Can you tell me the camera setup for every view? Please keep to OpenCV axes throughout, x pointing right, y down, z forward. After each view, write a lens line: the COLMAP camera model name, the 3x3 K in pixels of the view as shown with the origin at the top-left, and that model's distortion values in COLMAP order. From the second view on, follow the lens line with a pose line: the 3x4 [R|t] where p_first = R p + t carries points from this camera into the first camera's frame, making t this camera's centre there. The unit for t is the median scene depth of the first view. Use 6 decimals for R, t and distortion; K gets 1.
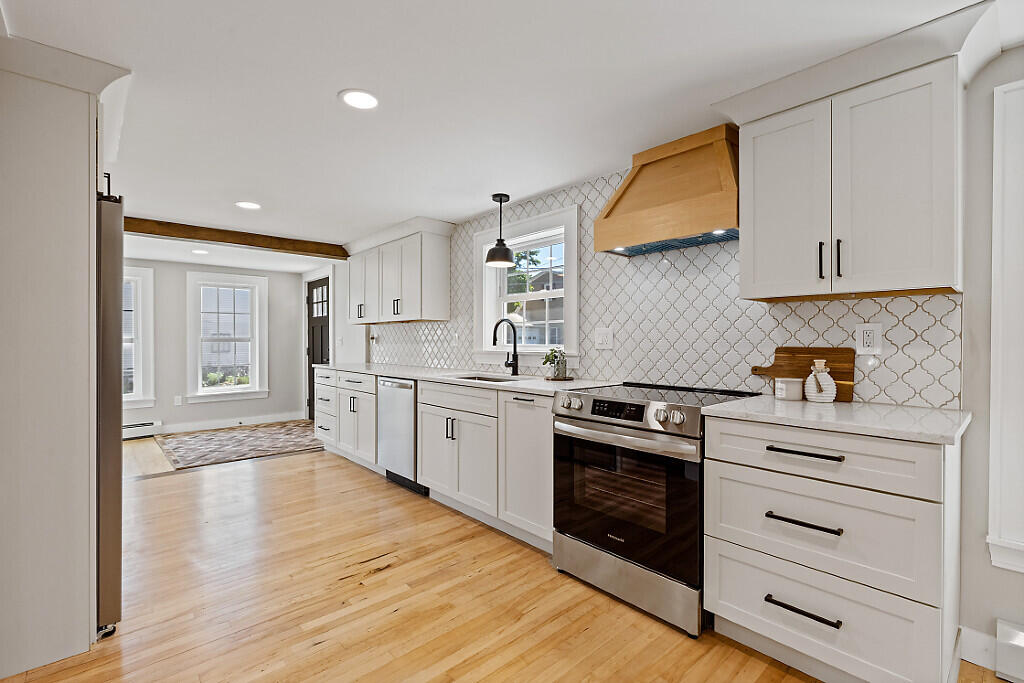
lens RADIAL K [[462.7, 0, 507.5], [0, 462.7, 342.6], [0, 0, 1]] dist [-0.000629, -0.000015]
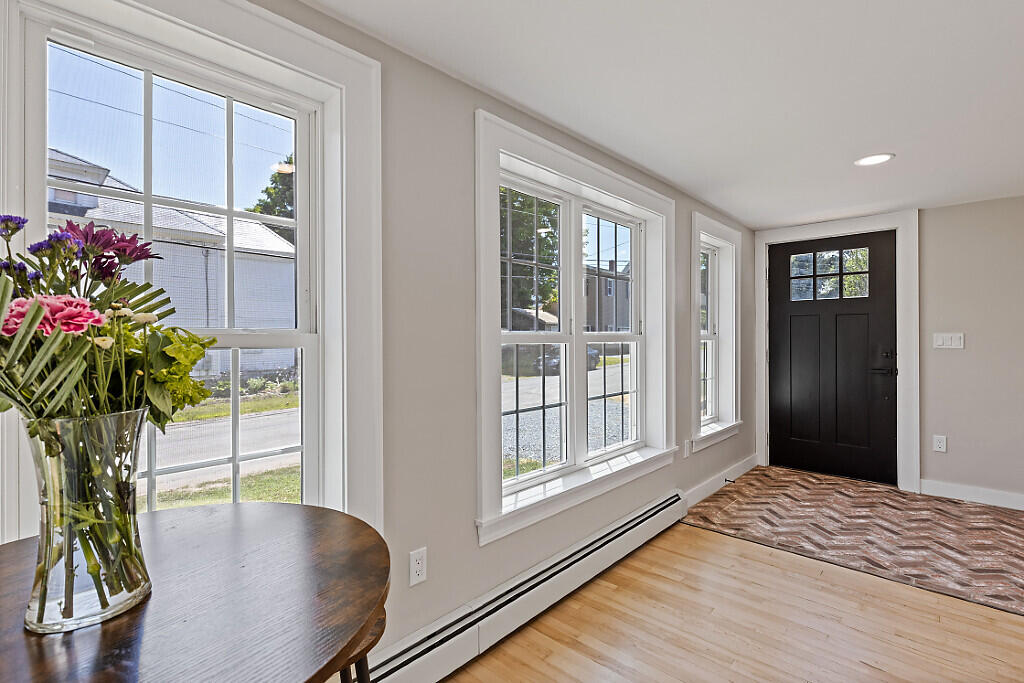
lens RADIAL K [[470.2, 0, 506.5], [0, 470.2, 336.4], [0, 0, 1]] dist [-0.001208, -0.000429]
pose [[0.996942, 0.000418, 0.078145, -2.109256], [0.000375, 0.999949, -0.010134, -0.005846], [-0.078145, 0.010132, 0.996891, 1.005332]]
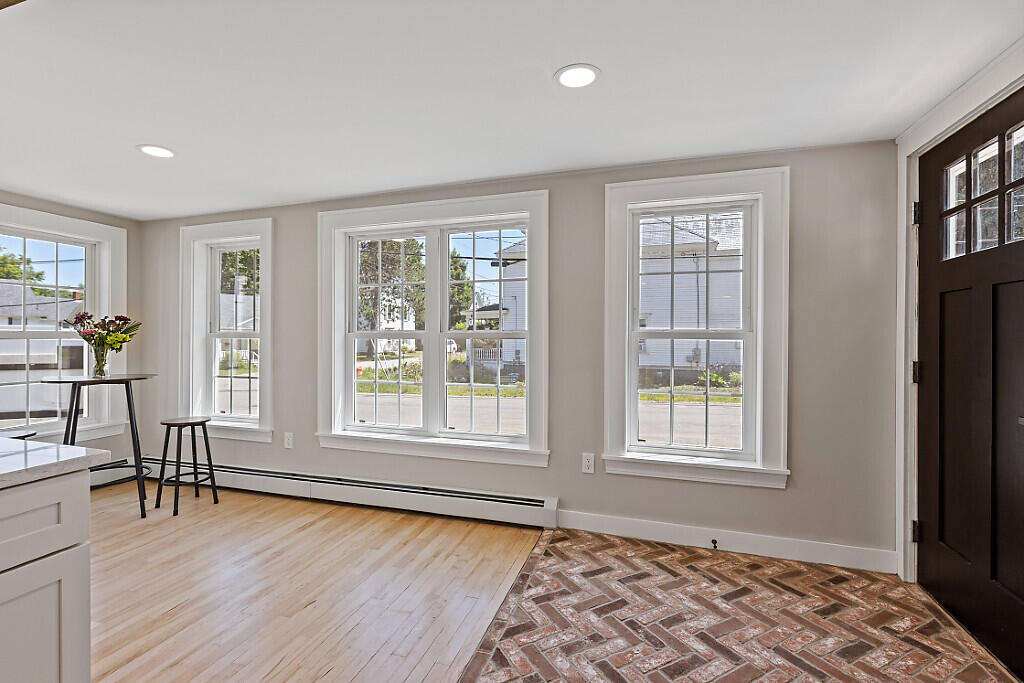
lens RADIAL K [[470.2, 0, 506.5], [0, 470.2, 336.4], [0, 0, 1]] dist [-0.001208, -0.000429]
pose [[0.503132, 0.008921, -0.864164, -0.741275], [-0.013736, 0.999903, 0.002325, -0.008972], [0.864101, 0.010701, 0.503205, 1.494377]]
